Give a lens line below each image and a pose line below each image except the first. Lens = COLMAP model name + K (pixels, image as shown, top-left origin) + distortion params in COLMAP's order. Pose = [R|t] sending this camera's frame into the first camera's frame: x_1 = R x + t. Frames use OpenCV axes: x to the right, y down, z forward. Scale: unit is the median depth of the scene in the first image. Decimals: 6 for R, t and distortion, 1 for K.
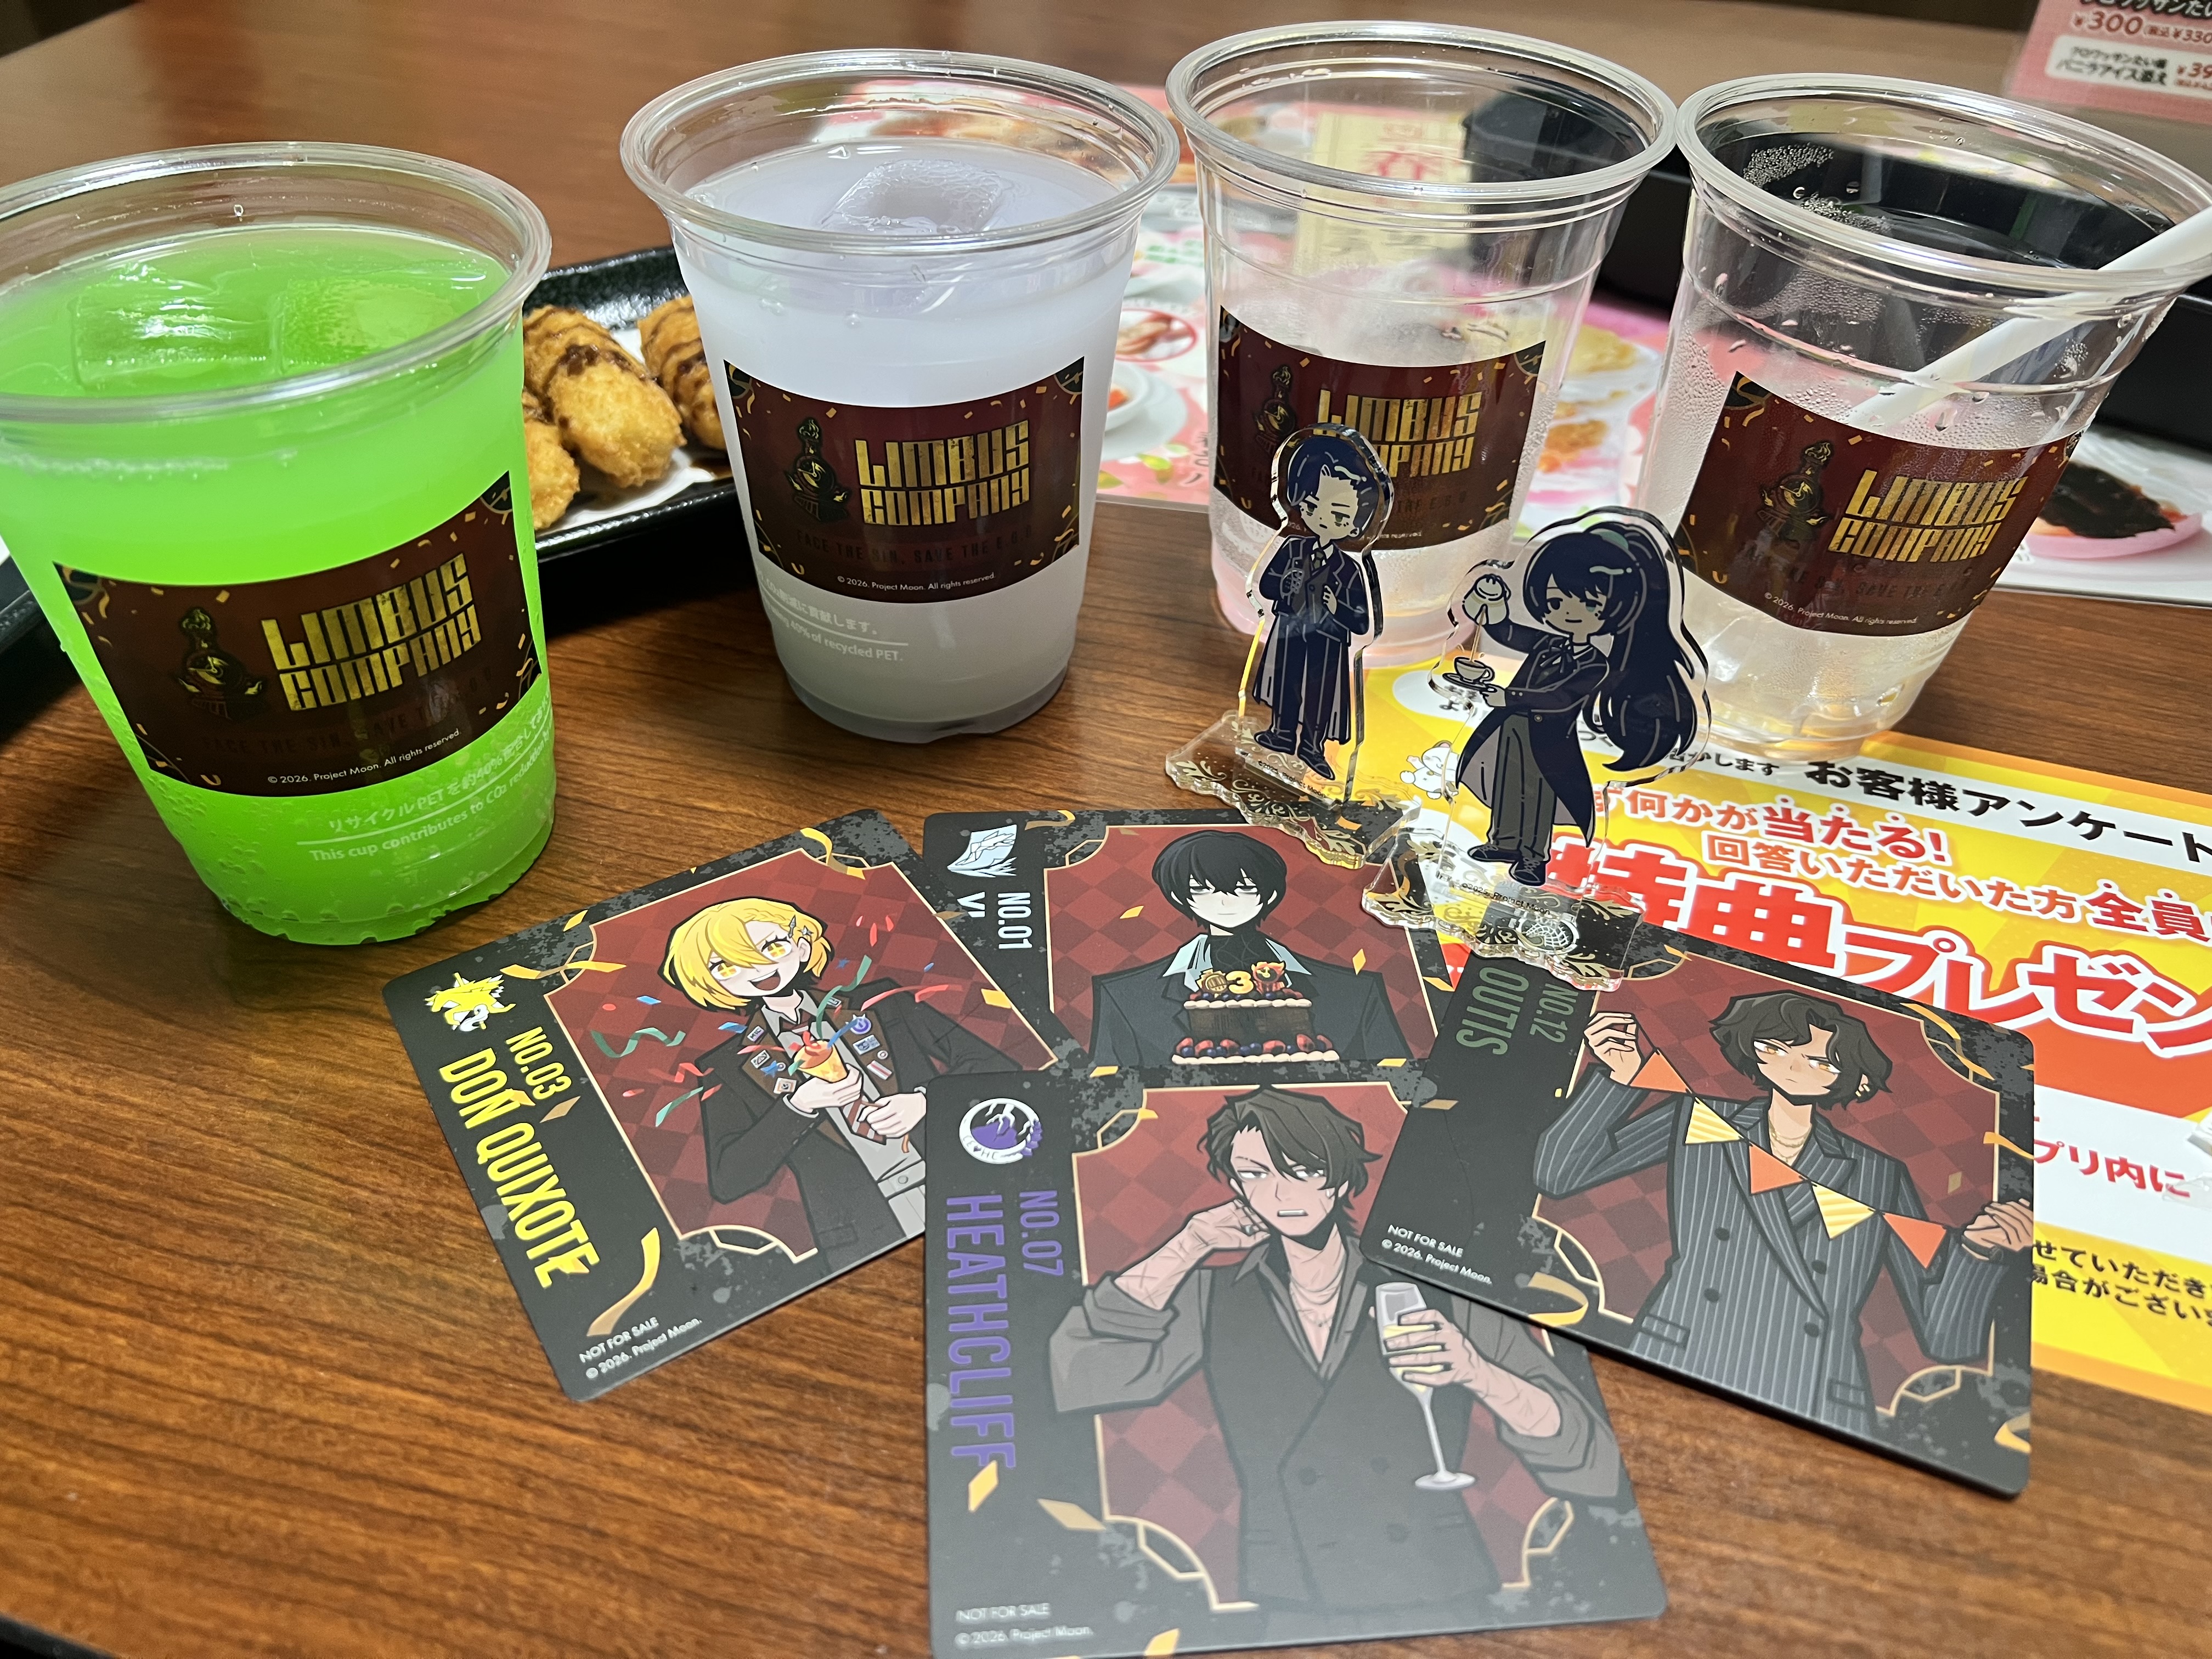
lens RADIAL K [[1440.1, 0, 1106.0], [0, 1440.1, 829.5], [0, 0, 1]] dist [0.009844, -0.010178]
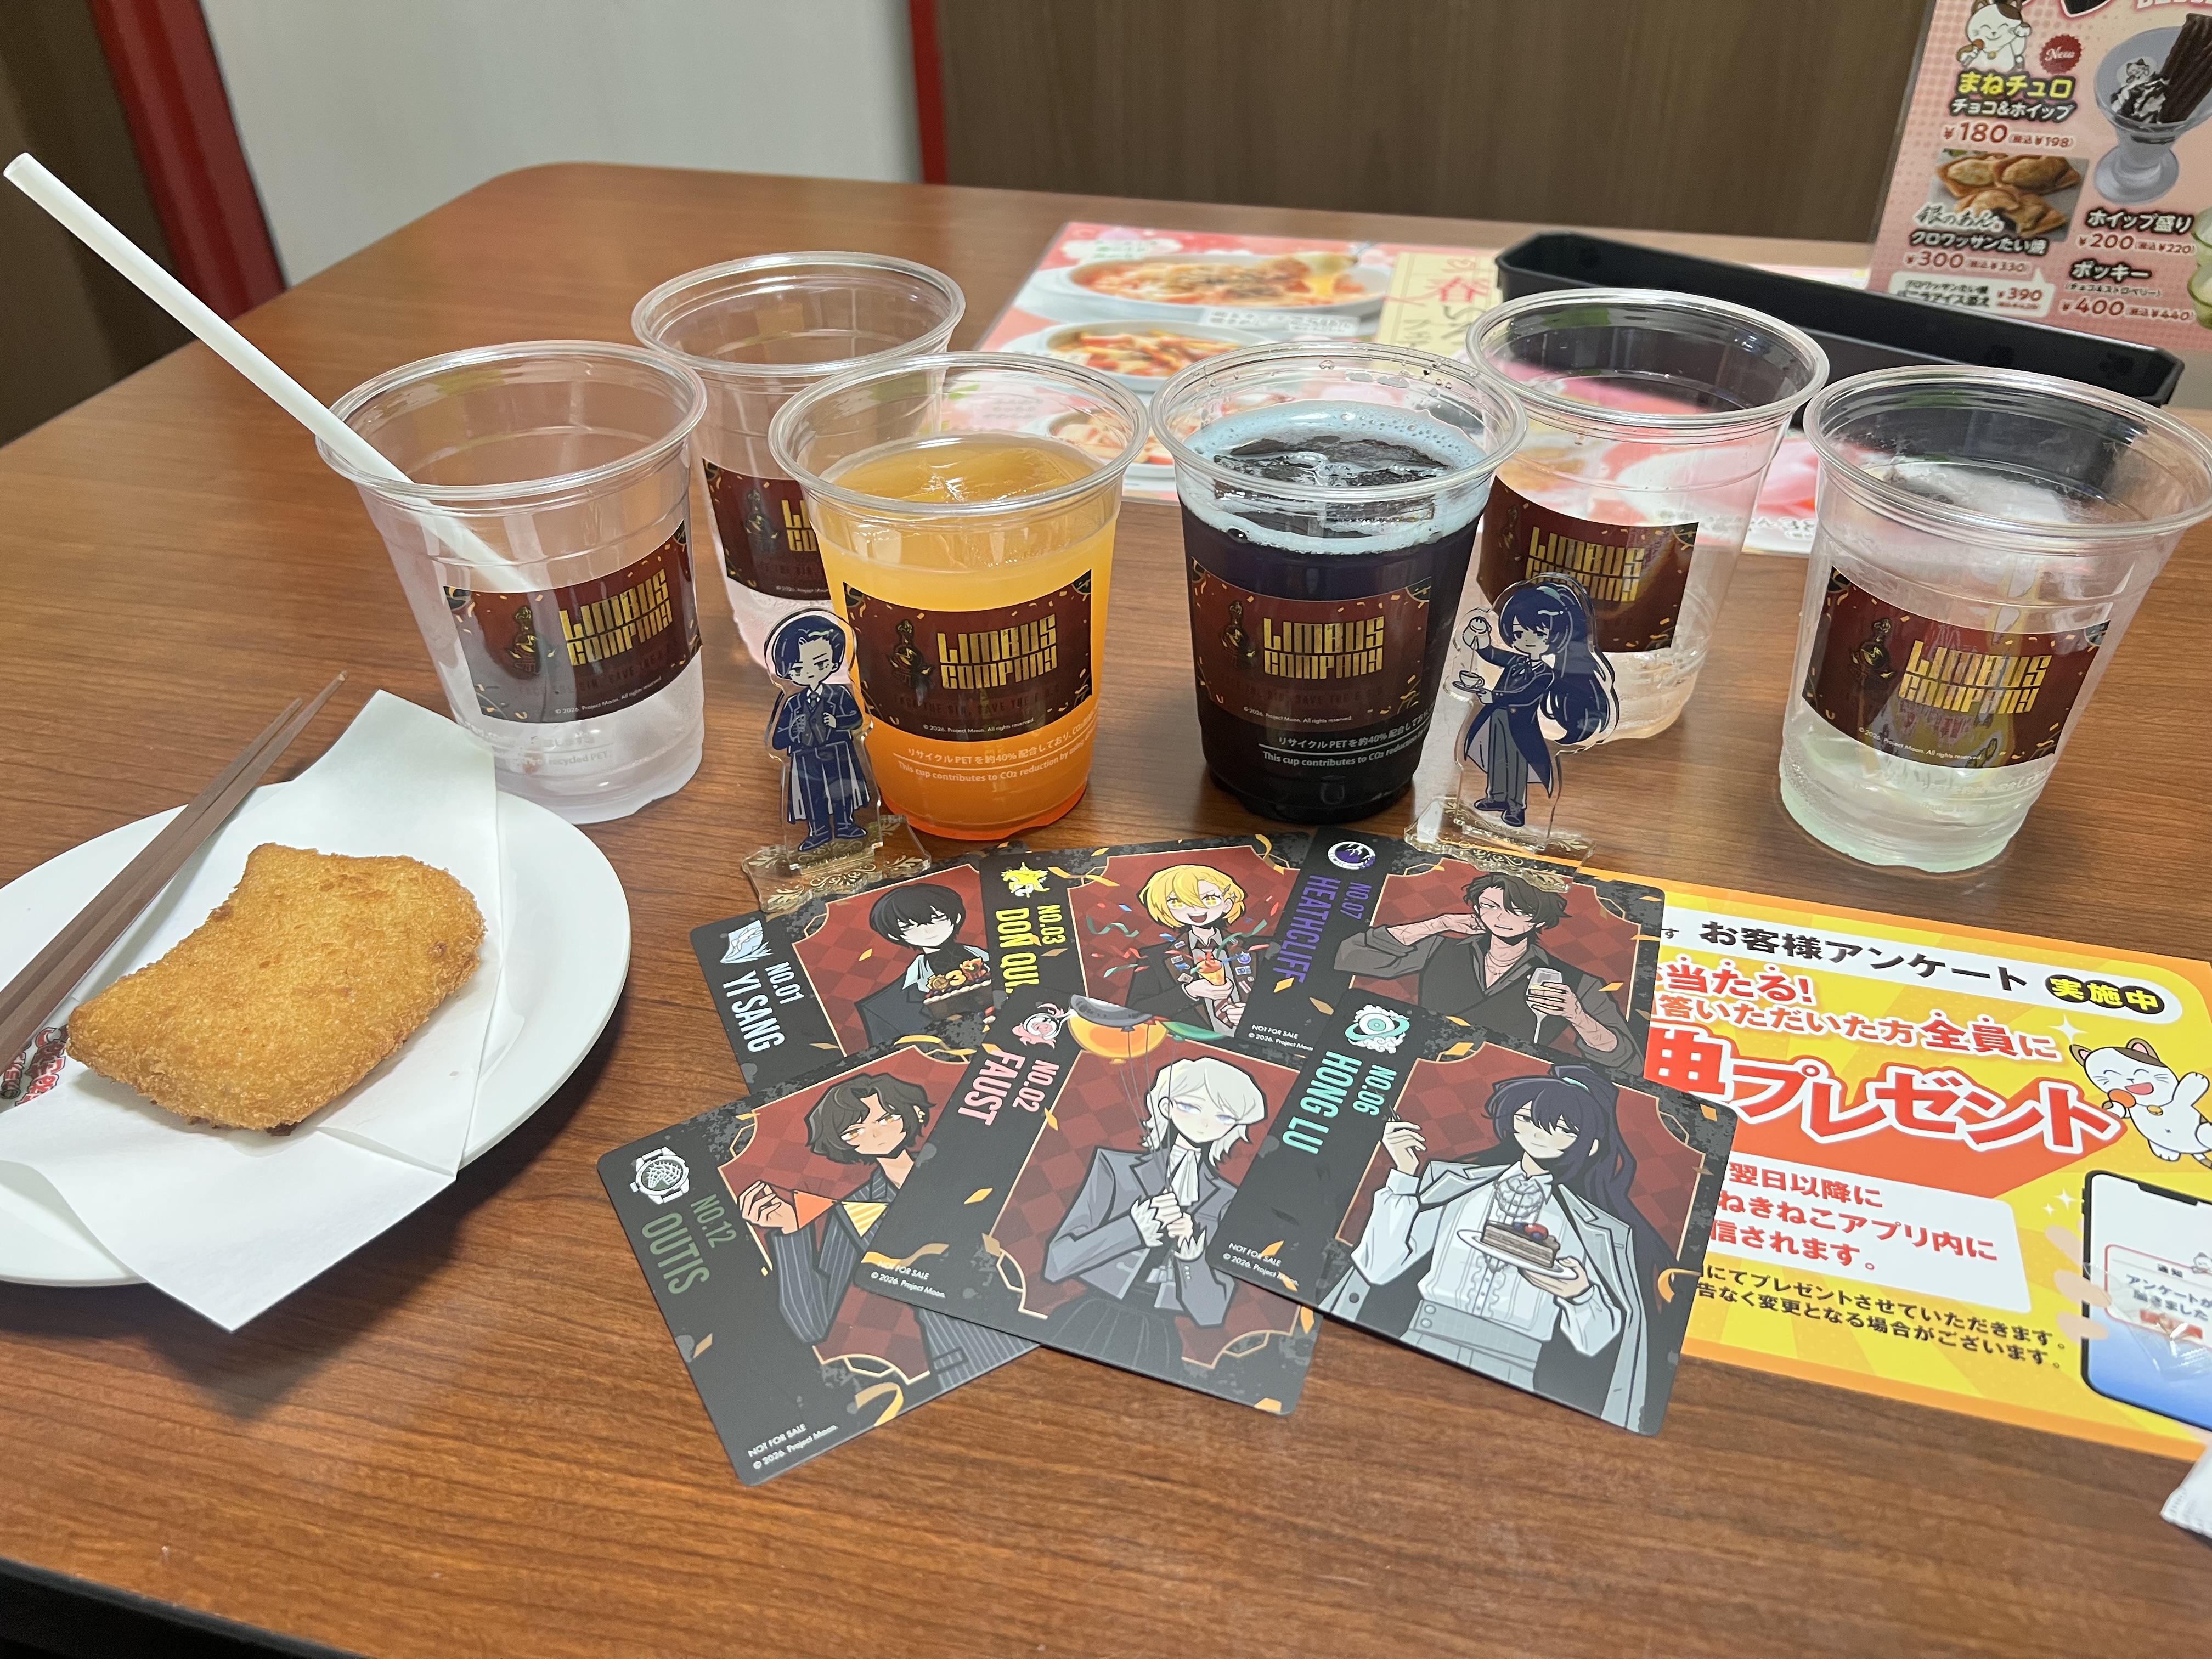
lens RADIAL K [[1440.1, 0, 1106.0], [0, 1440.1, 829.5], [0, 0, 1]] dist [0.009844, -0.010178]
pose [[0.998255, -0.059049, -0.000227, -0.040215], [0.058825, 0.994798, -0.083163, -0.080920], [0.005137, 0.083004, 0.996536, -0.382280]]
